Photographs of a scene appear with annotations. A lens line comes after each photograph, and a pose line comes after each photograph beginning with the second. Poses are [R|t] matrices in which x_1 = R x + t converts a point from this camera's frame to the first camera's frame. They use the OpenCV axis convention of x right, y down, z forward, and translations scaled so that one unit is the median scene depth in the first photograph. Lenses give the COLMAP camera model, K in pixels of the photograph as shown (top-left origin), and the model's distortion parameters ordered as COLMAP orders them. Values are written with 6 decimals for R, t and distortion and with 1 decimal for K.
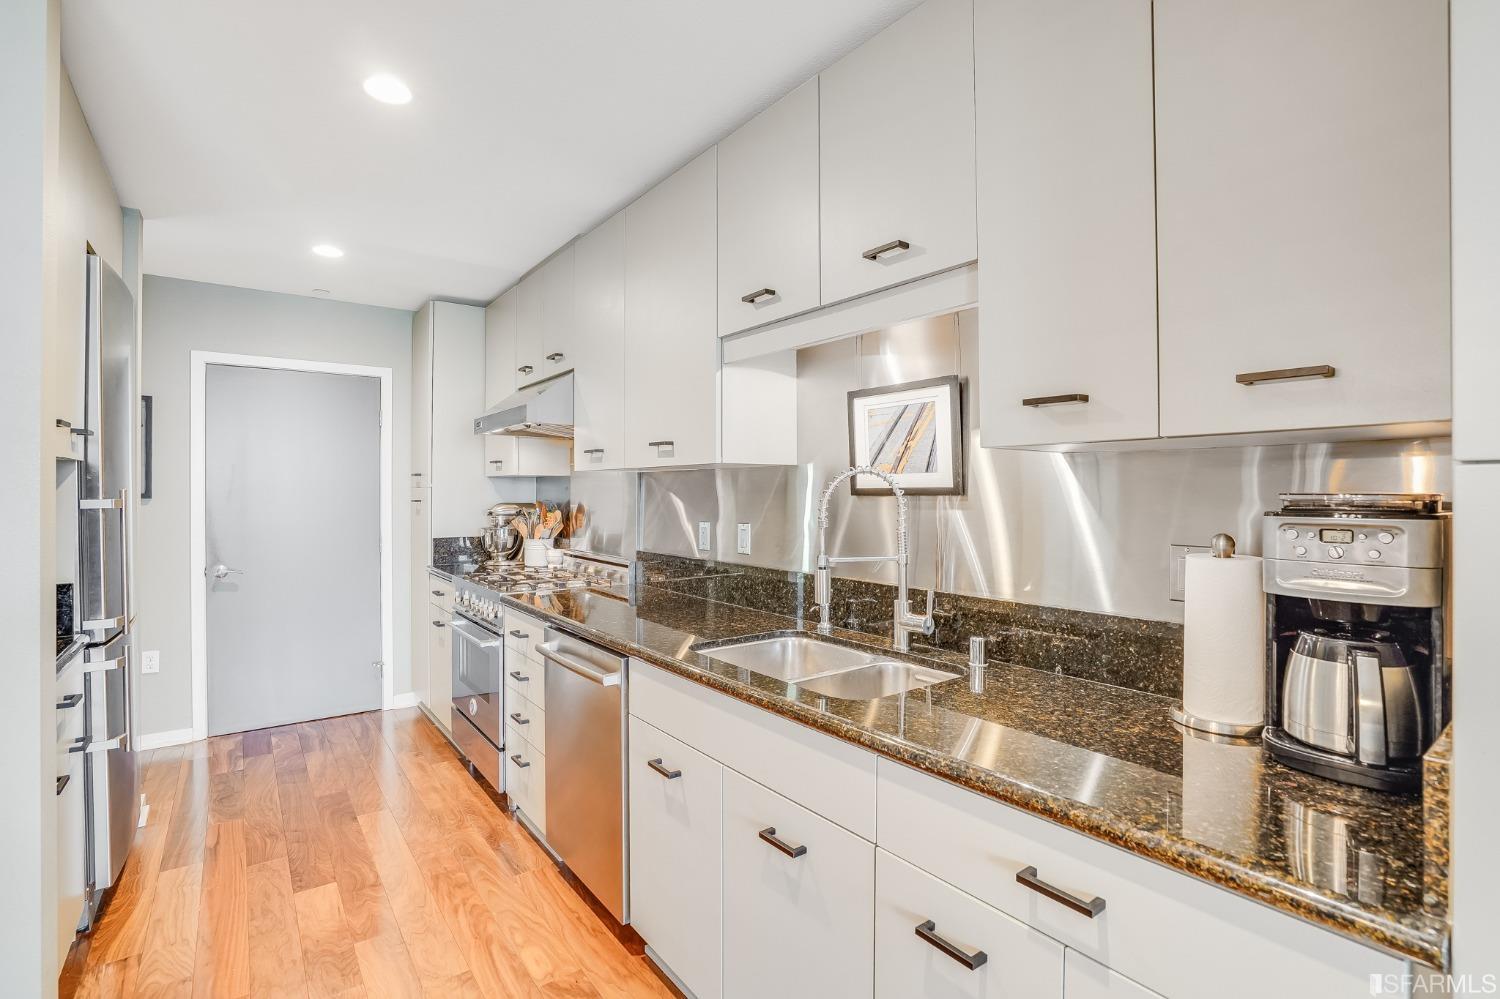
lens RADIAL K [[688.1, 0, 734.6], [0, 688.1, 494.8], [0, 0, 1]] dist [-0.039347, 0.011584]
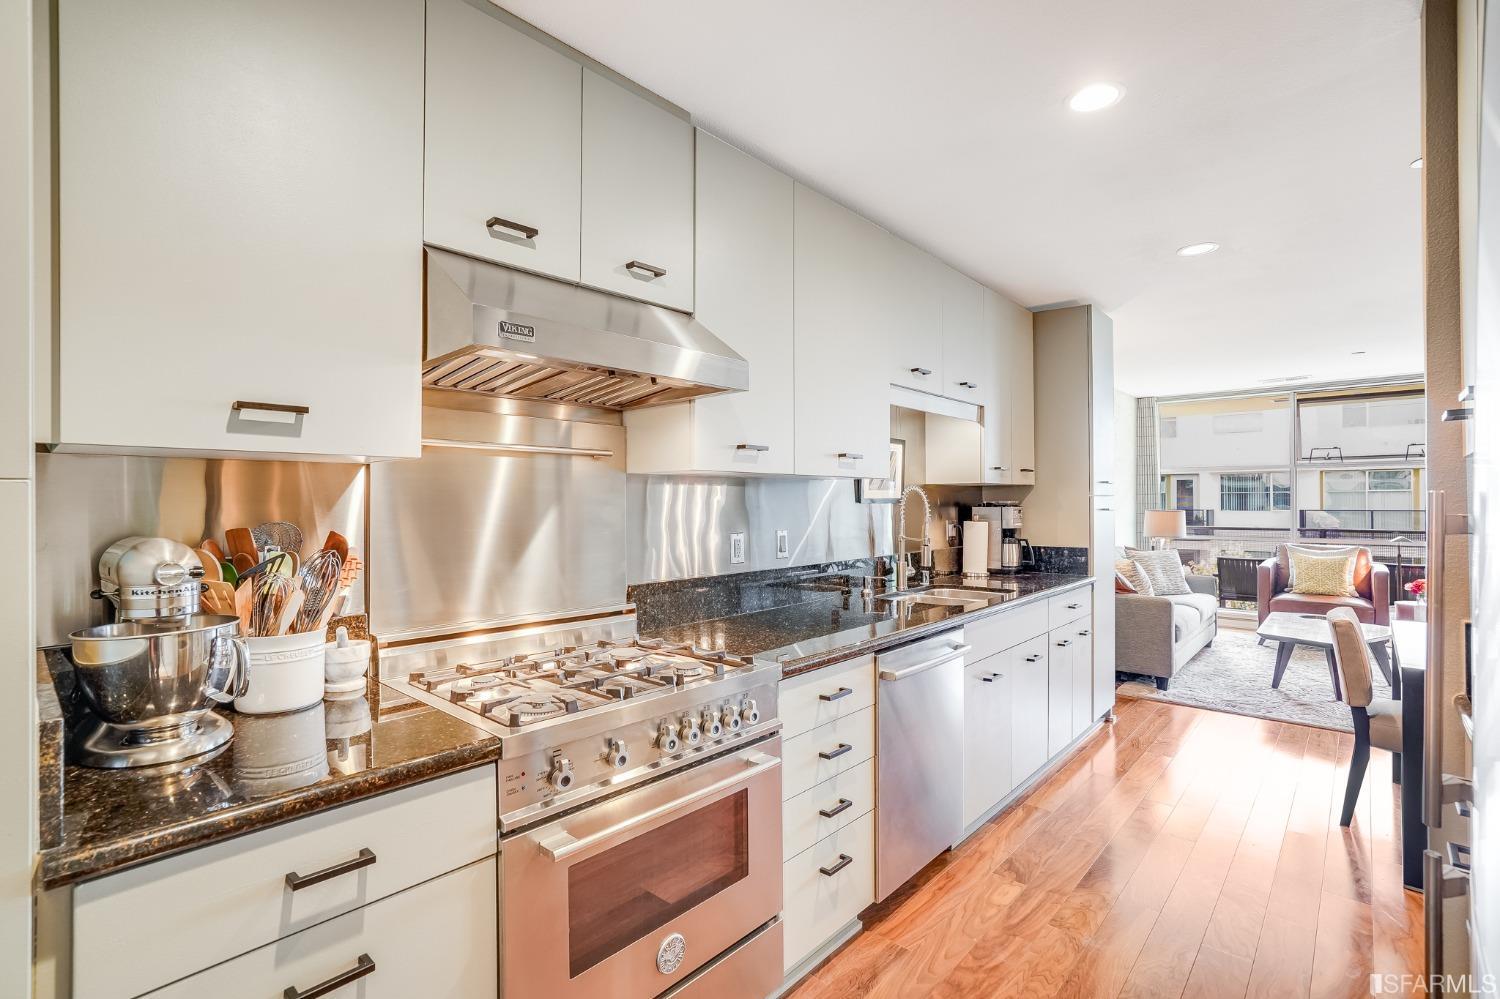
lens RADIAL K [[688.1, 0, 734.6], [0, 688.1, 494.8], [0, 0, 1]] dist [-0.039347, 0.011584]
pose [[-0.178988, 0.010589, 0.983794, -1.503908], [0.011224, 0.999899, -0.008721, -0.009163], [-0.983787, 0.009481, -0.179089, 1.815607]]
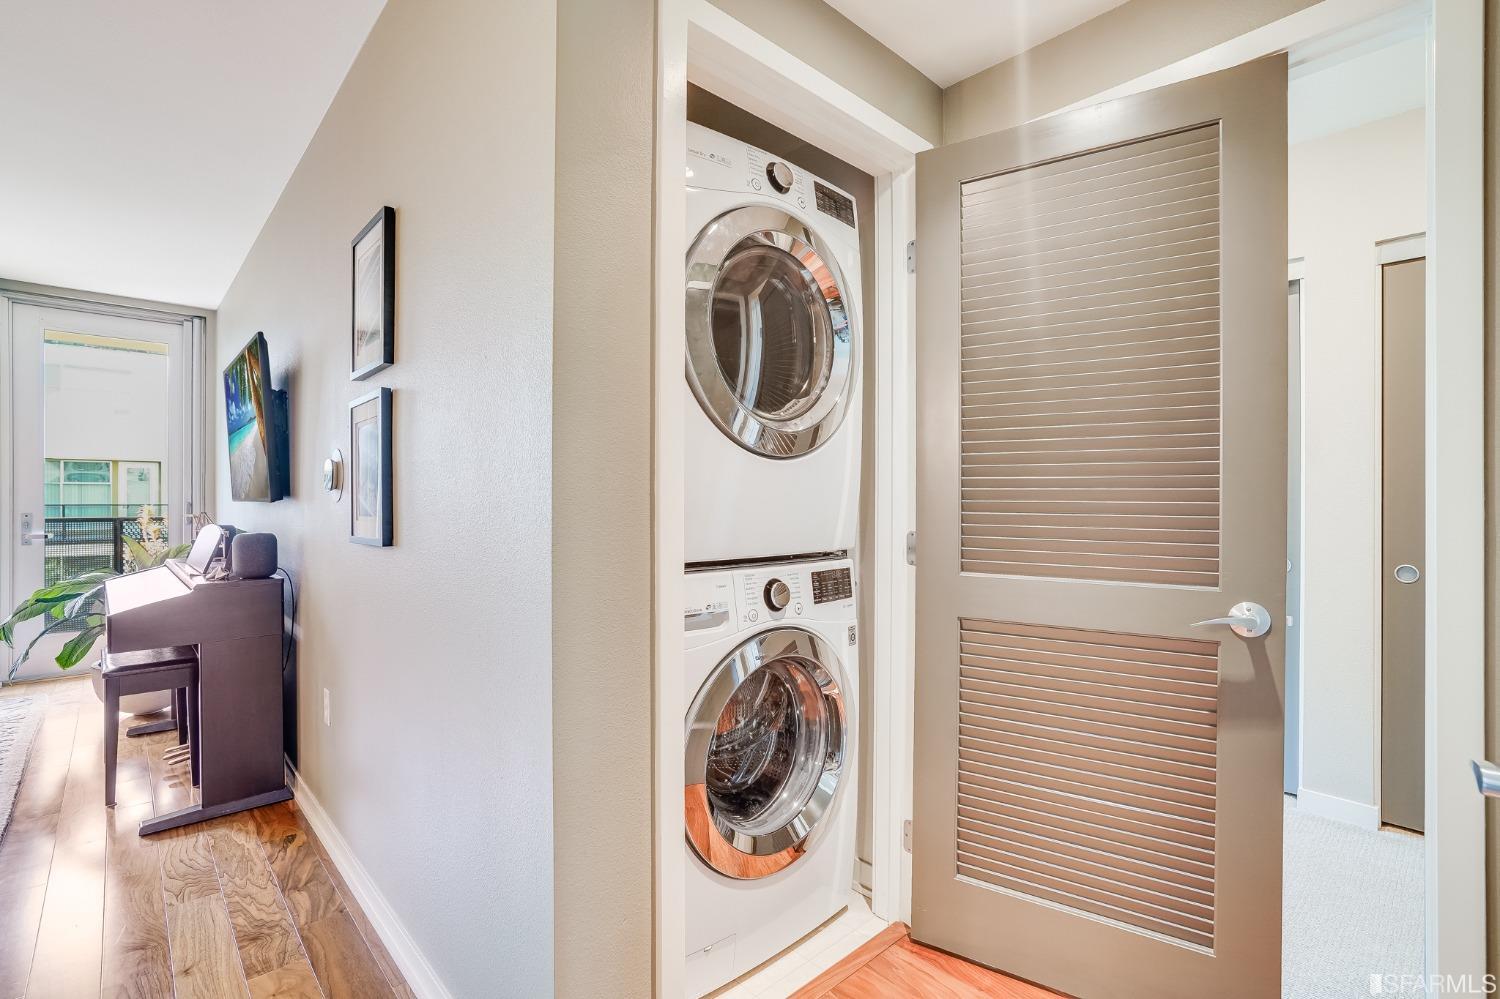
lens RADIAL K [[694.4, 0, 750.0], [0, 694.4, 499.5], [0, 0, 1]] dist [-0.038062, 0.016721]
pose [[-0.993600, -0.002039, -0.112939, -1.256496], [-0.002830, 0.999973, 0.006843, 0.109536], [0.112922, 0.007119, -0.993578, 0.145257]]
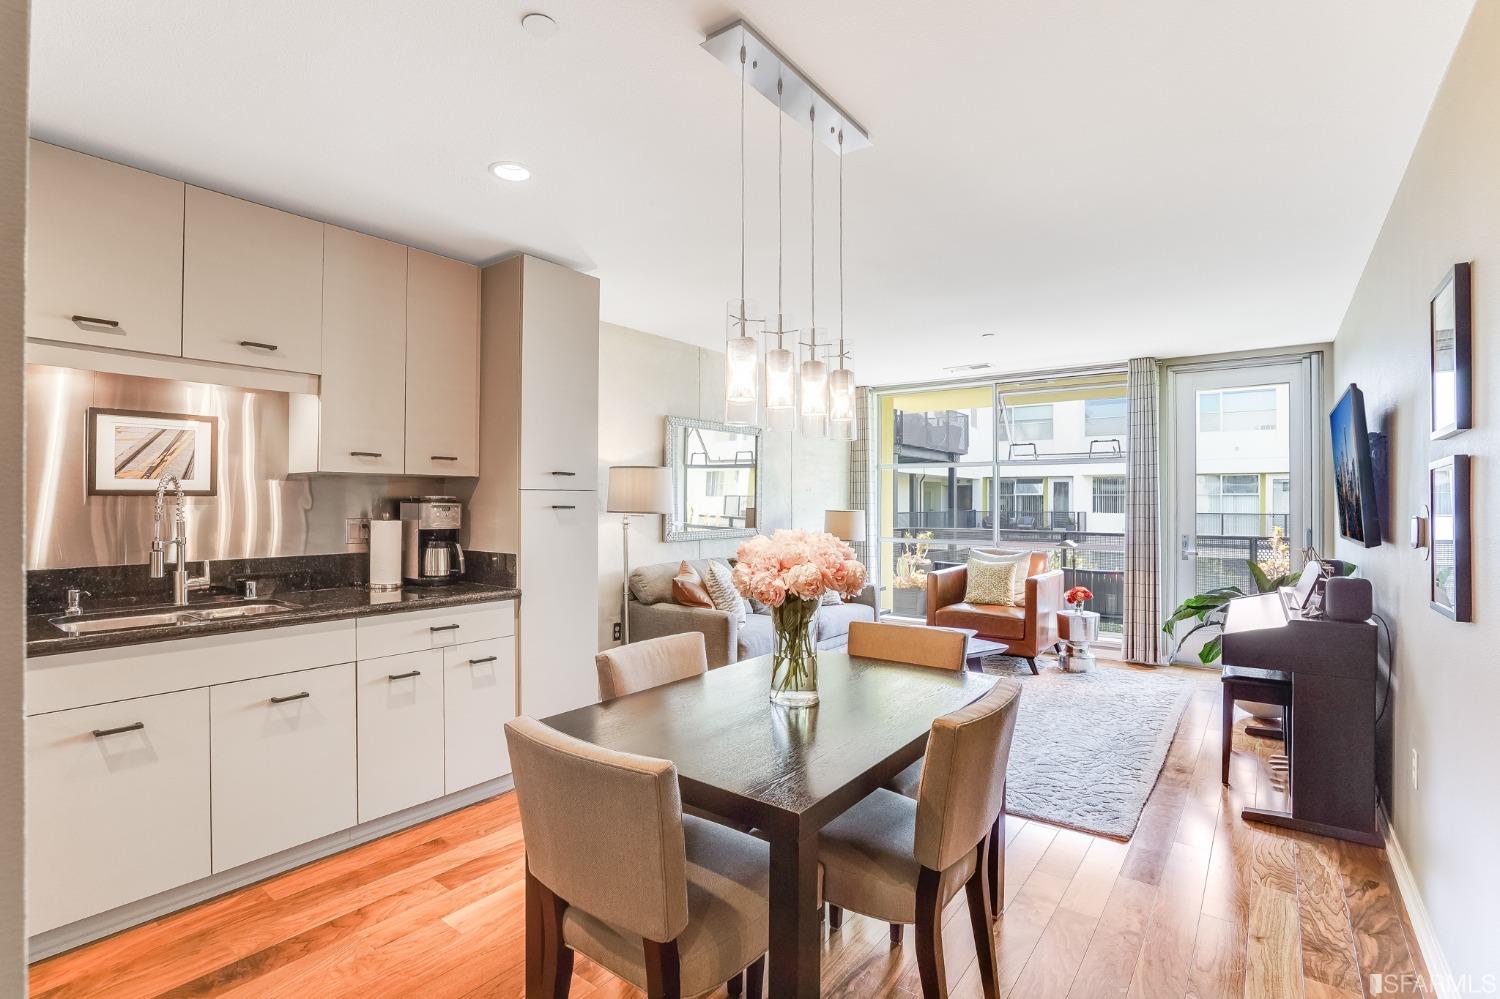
lens RADIAL K [[701.8, 0, 741.2], [0, 701.8, 500.2], [0, 0, 1]] dist [-0.019559, 0.000884]
pose [[-0.280459, 0.001516, 0.959865, -1.472073], [0.004254, 0.999991, -0.000336, 0.016093], [-0.959857, 0.003989, -0.280463, 0.307668]]
